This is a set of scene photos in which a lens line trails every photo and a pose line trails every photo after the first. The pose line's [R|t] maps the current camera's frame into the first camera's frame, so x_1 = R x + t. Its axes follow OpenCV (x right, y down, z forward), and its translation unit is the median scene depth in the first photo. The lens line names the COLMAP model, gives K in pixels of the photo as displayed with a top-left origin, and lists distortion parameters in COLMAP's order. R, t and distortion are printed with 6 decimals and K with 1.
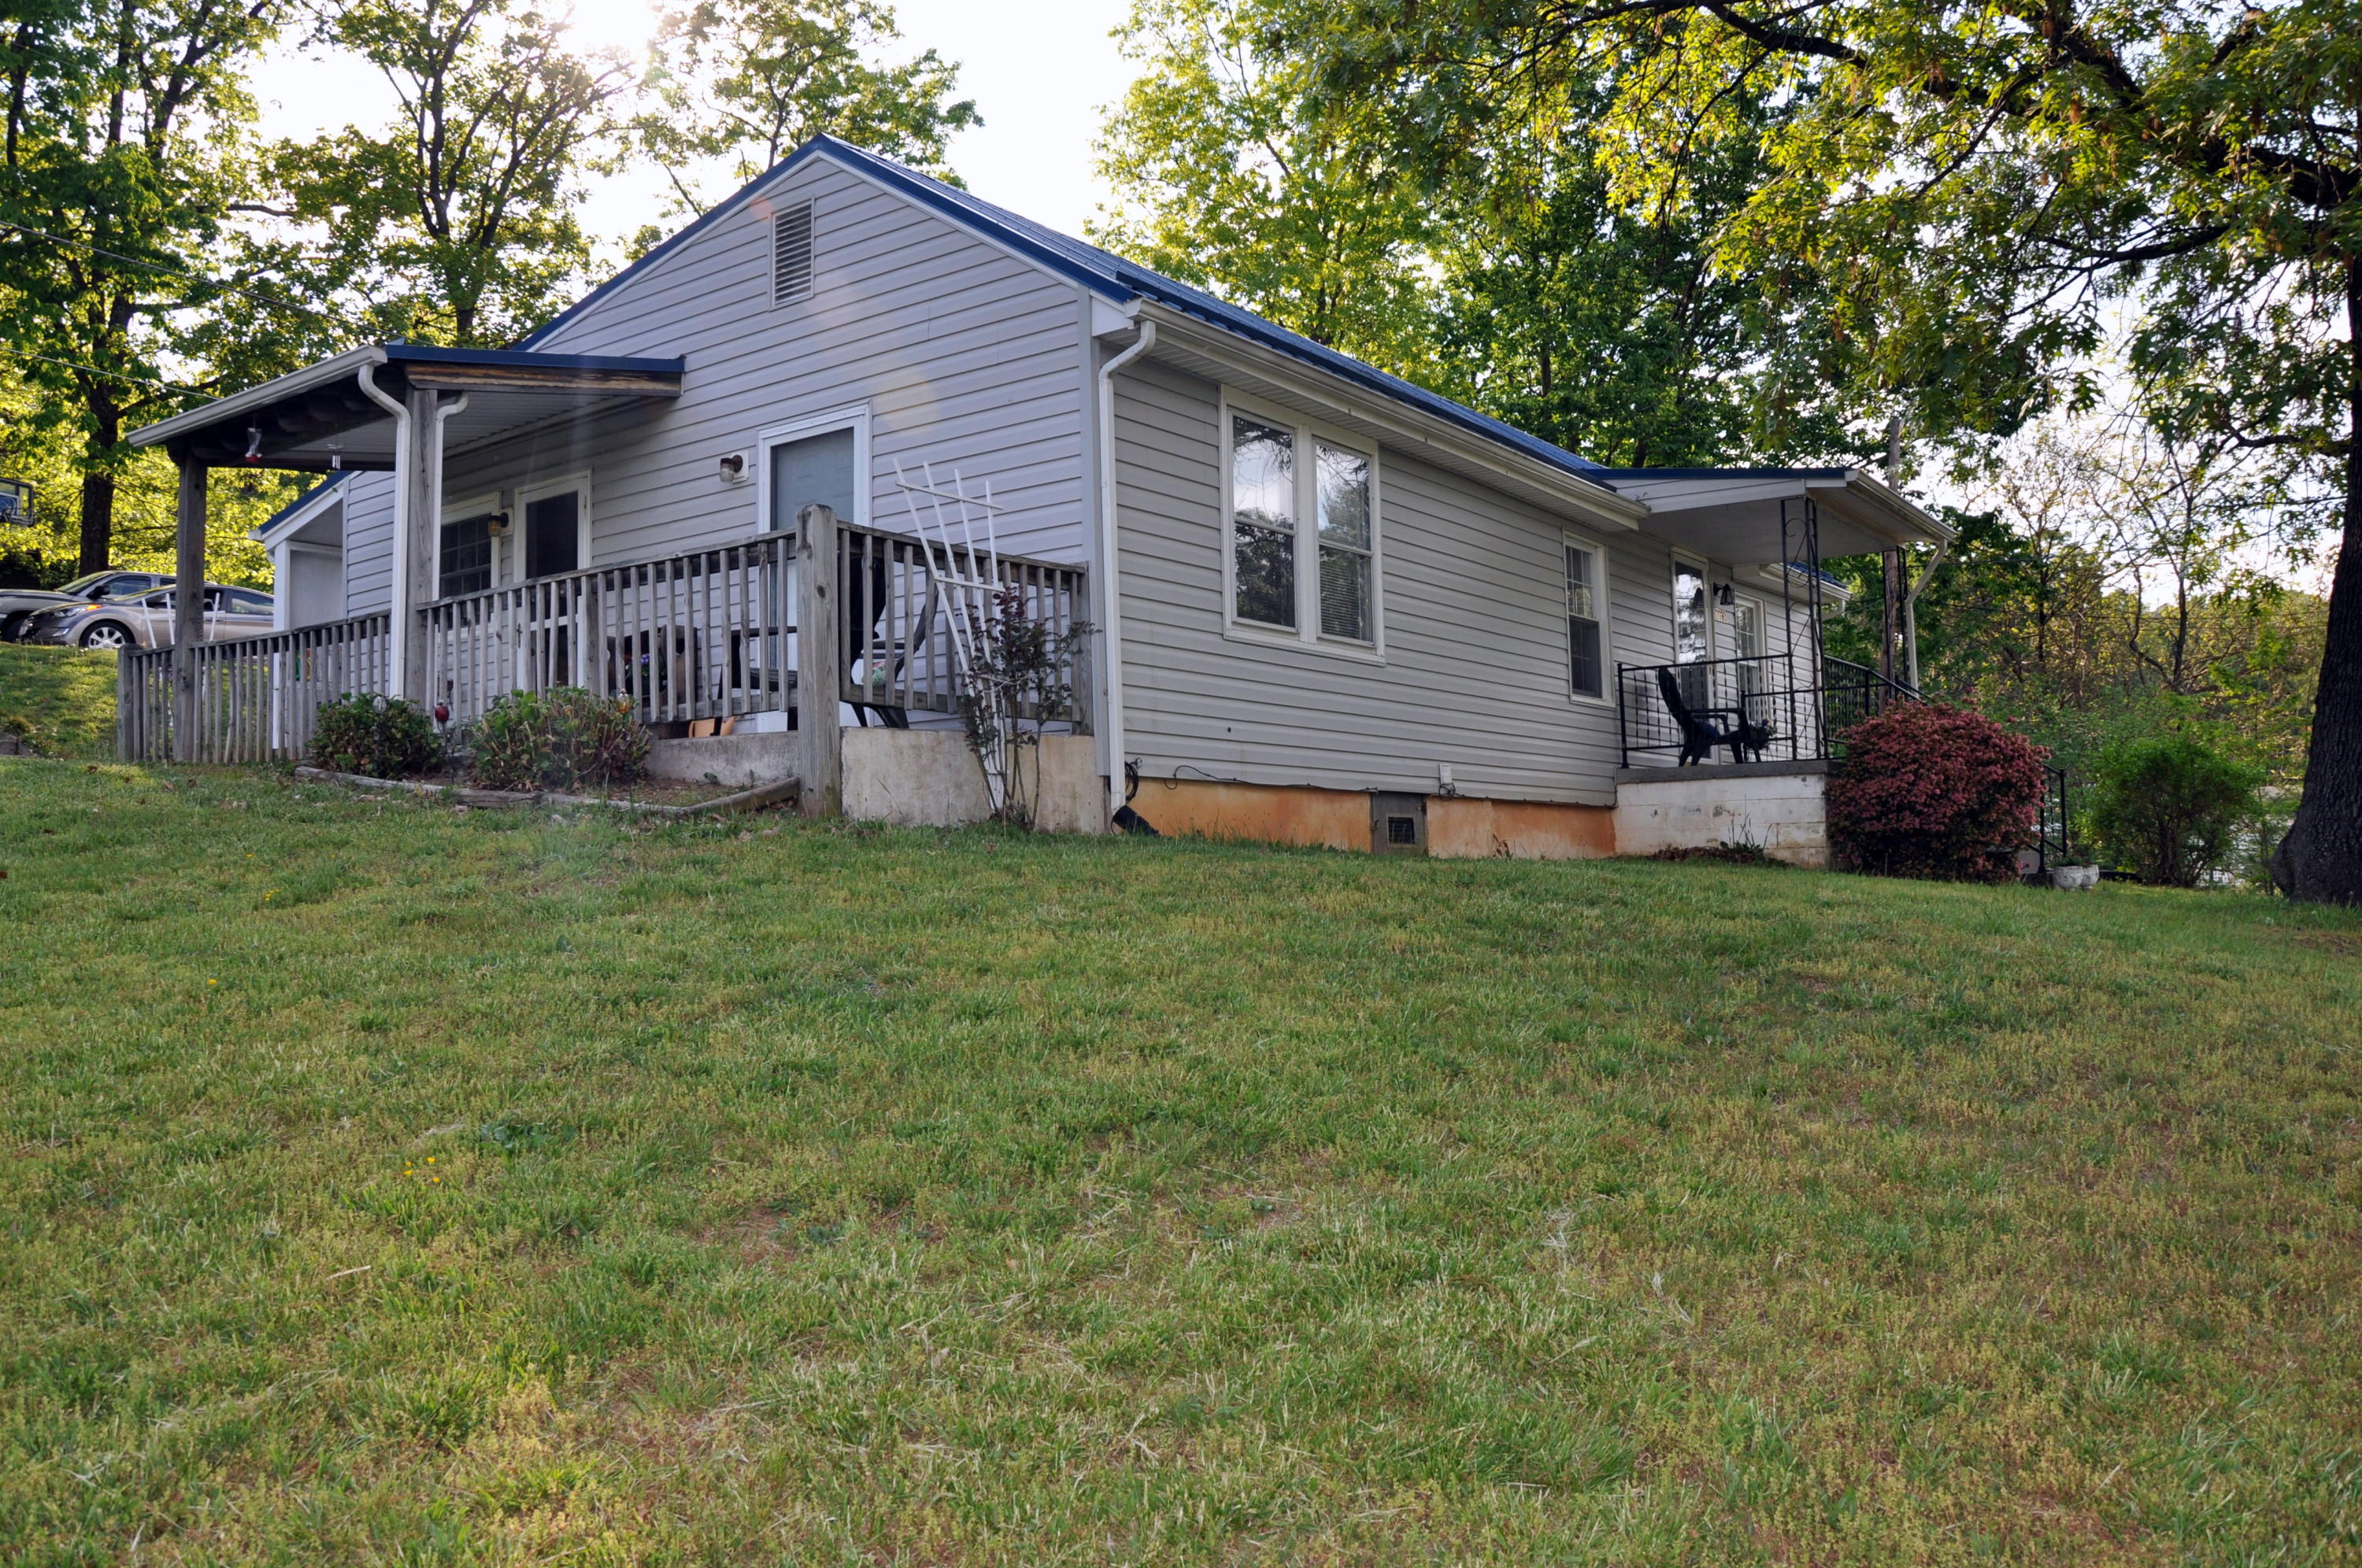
lens RADIAL K [[1834.3, 0, 1184.5], [0, 1834.3, 794.5], [0, 0, 1]] dist [-0.154851, 0.119753]
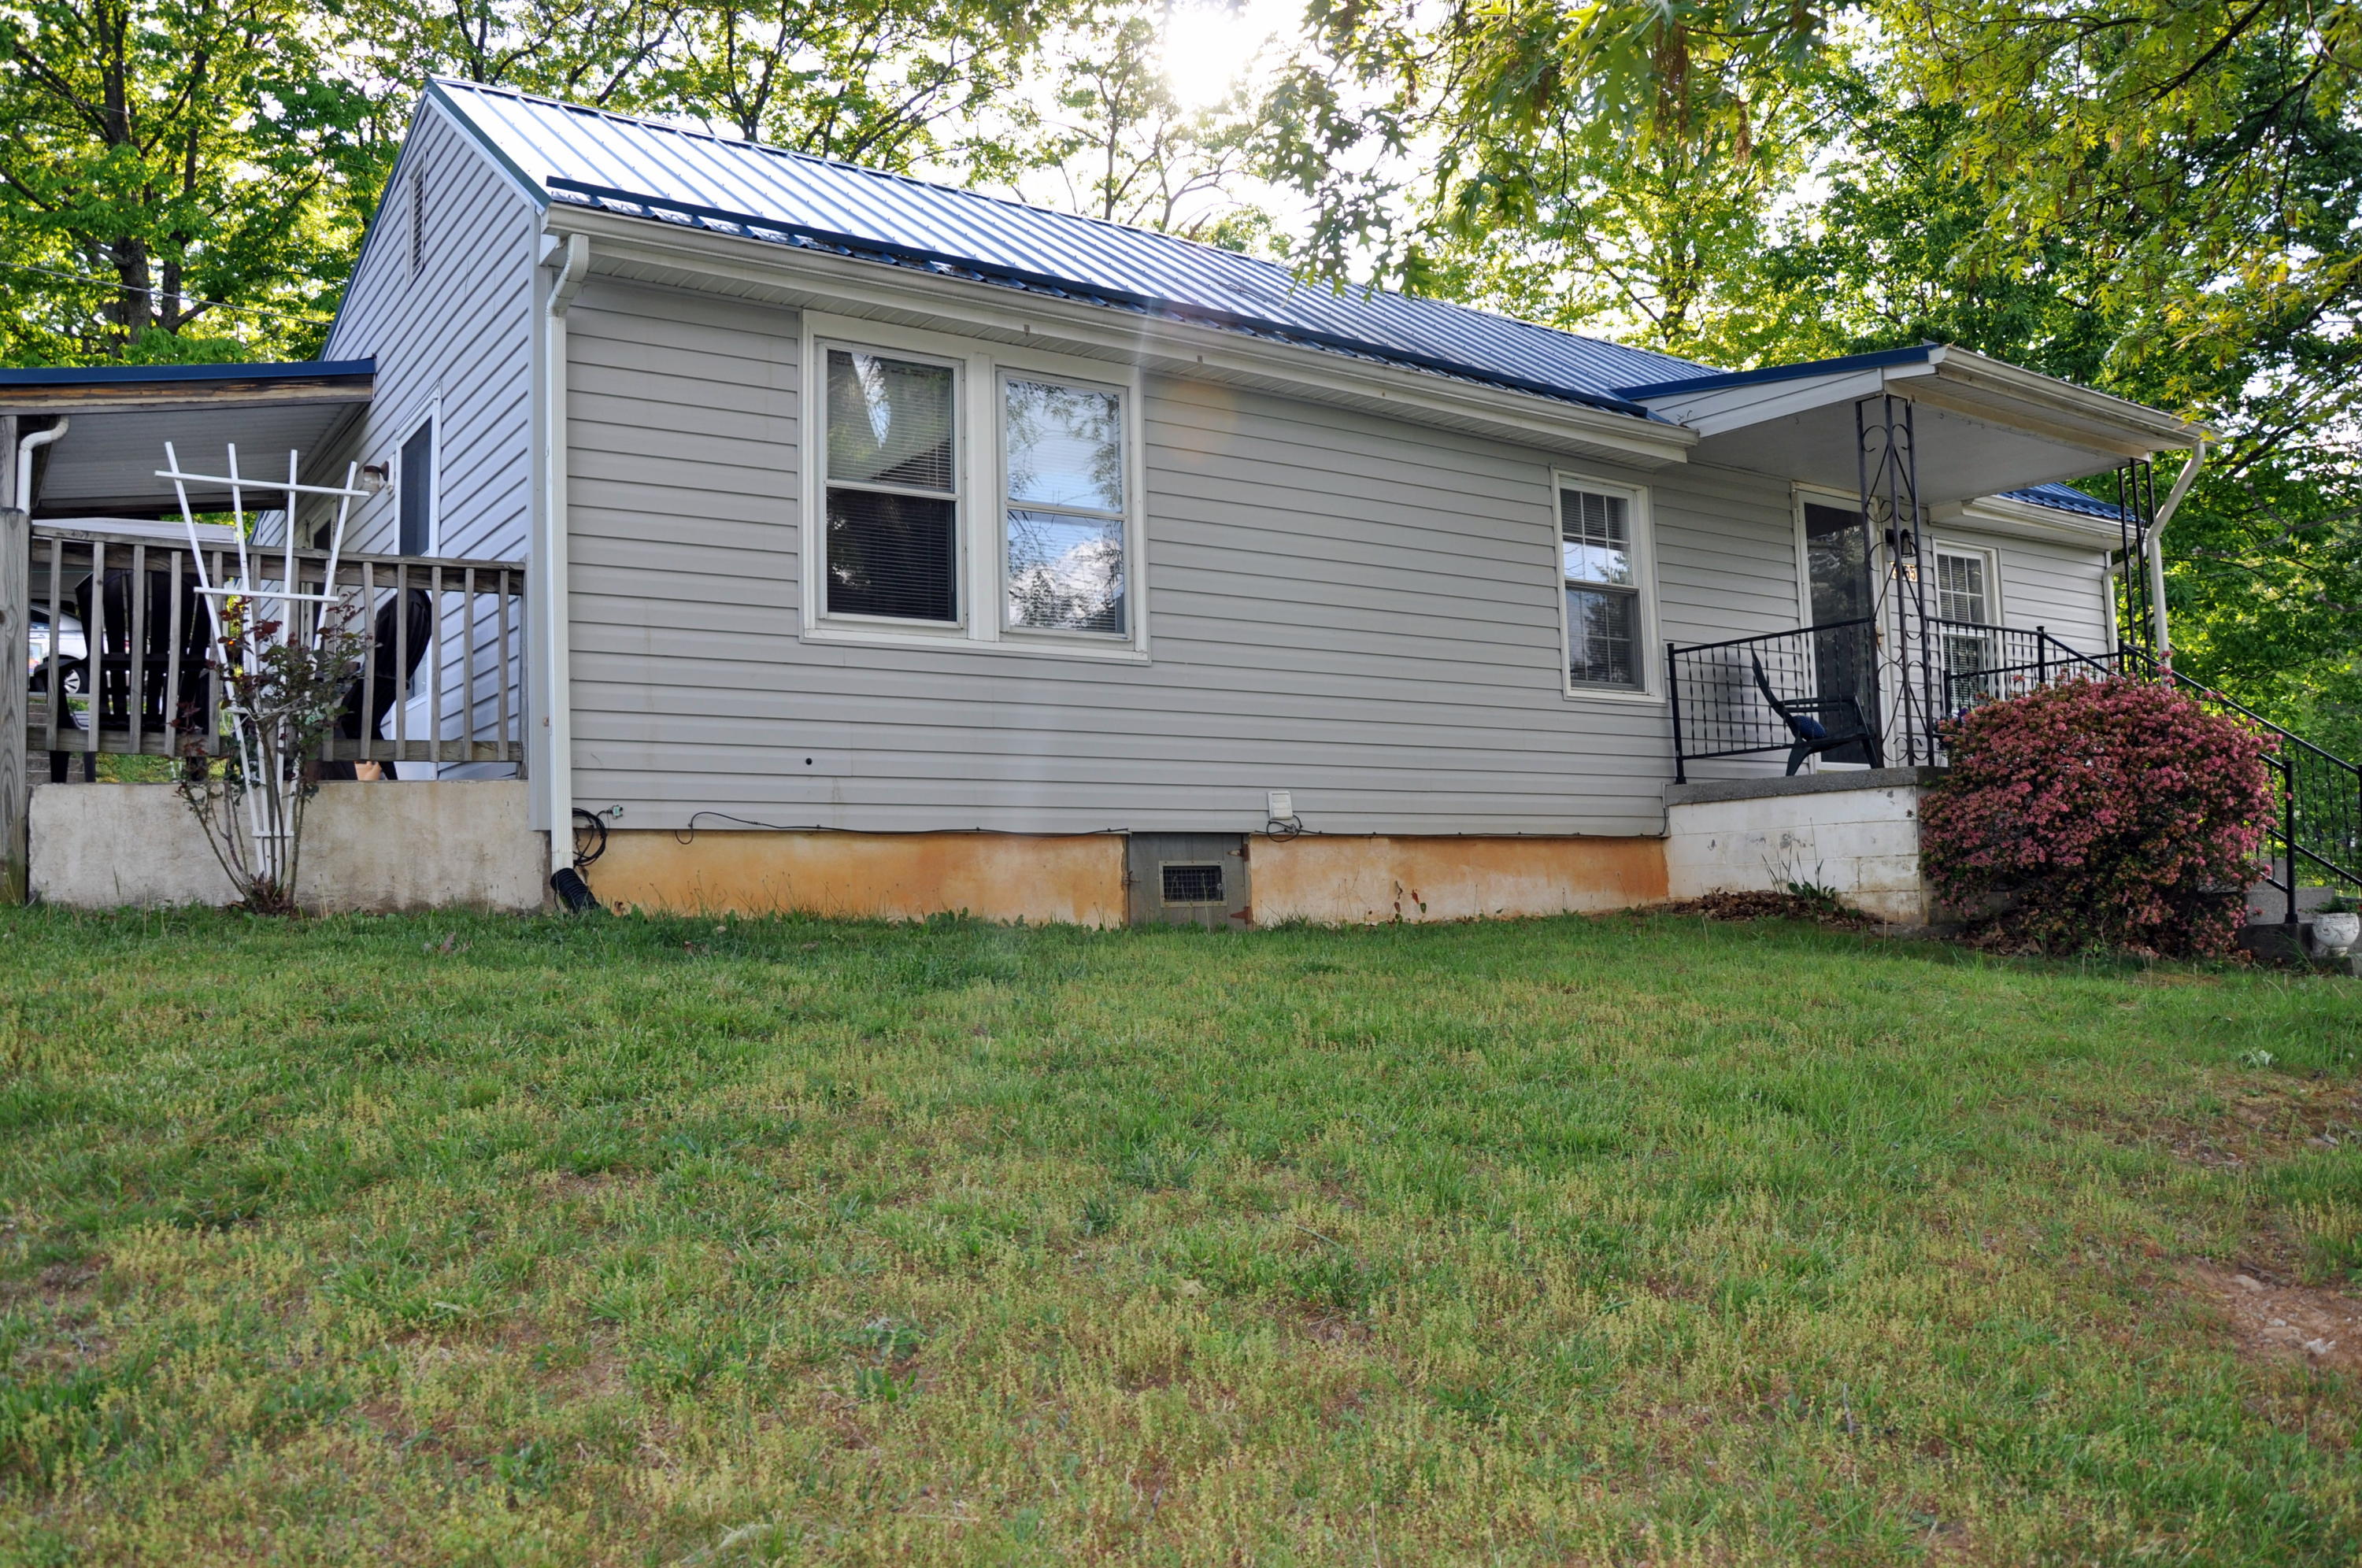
lens RADIAL K [[1834.3, 0, 1208.3], [0, 1834.3, 791.8], [0, 0, 1]] dist [-0.154851, 0.119753]
pose [[0.948518, -0.028055, -0.315479, 0.414266], [0.024876, 0.999591, -0.014101, -0.007988], [0.315746, 0.005527, 0.948828, 0.335706]]
